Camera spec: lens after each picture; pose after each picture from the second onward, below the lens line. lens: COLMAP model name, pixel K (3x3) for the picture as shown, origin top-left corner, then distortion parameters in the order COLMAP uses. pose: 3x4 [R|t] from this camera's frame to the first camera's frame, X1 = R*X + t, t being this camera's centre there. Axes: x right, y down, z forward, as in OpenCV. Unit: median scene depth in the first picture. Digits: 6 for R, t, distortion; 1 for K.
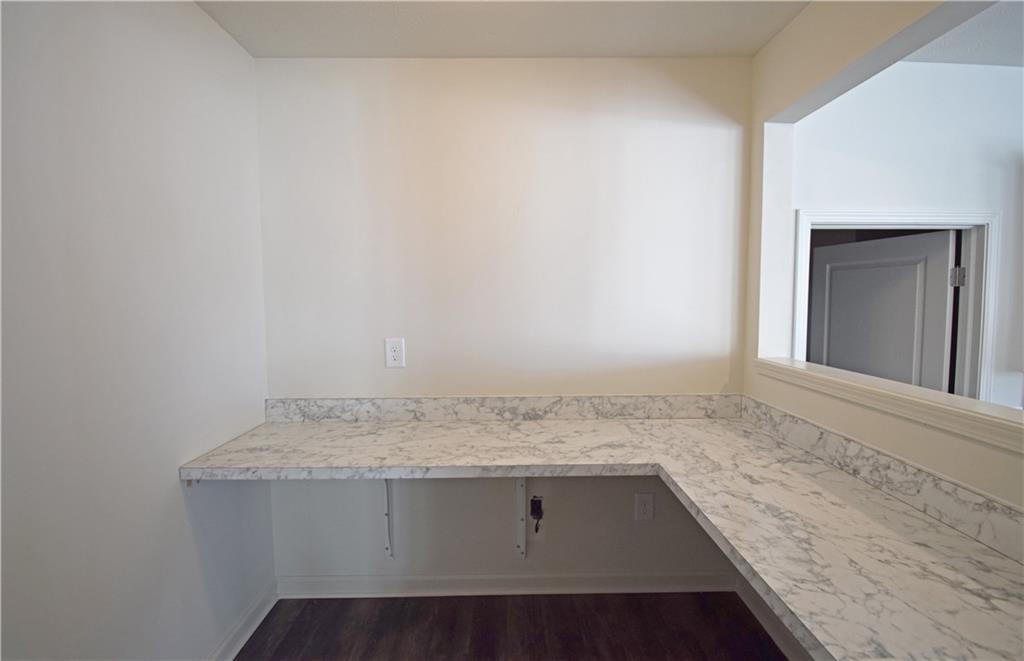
lens RADIAL K [[466.0, 0, 512.0], [0, 466.0, 330.5], [0, 0, 1]] dist [0.010415, -0.020548]
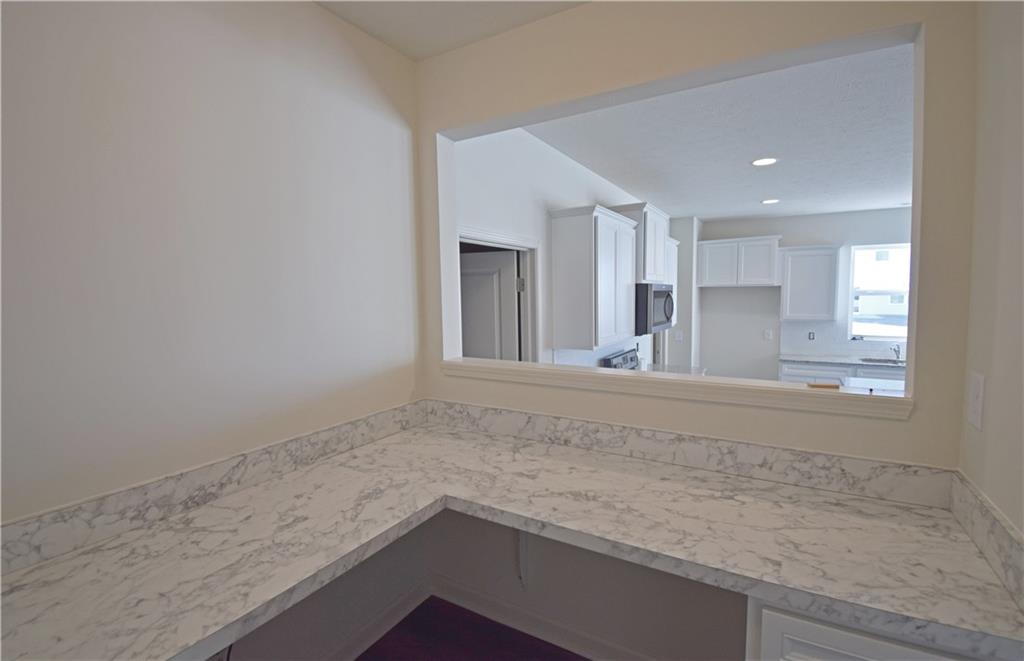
lens RADIAL K [[460.2, 0, 512.0], [0, 460.2, 330.5], [0, 0, 1]] dist [0.021923, -0.029302]
pose [[0.518056, -0.069069, 0.852554, -0.325807], [0.071043, 0.996765, 0.037583, -0.044574], [-0.852391, 0.041098, 0.521287, 0.409699]]
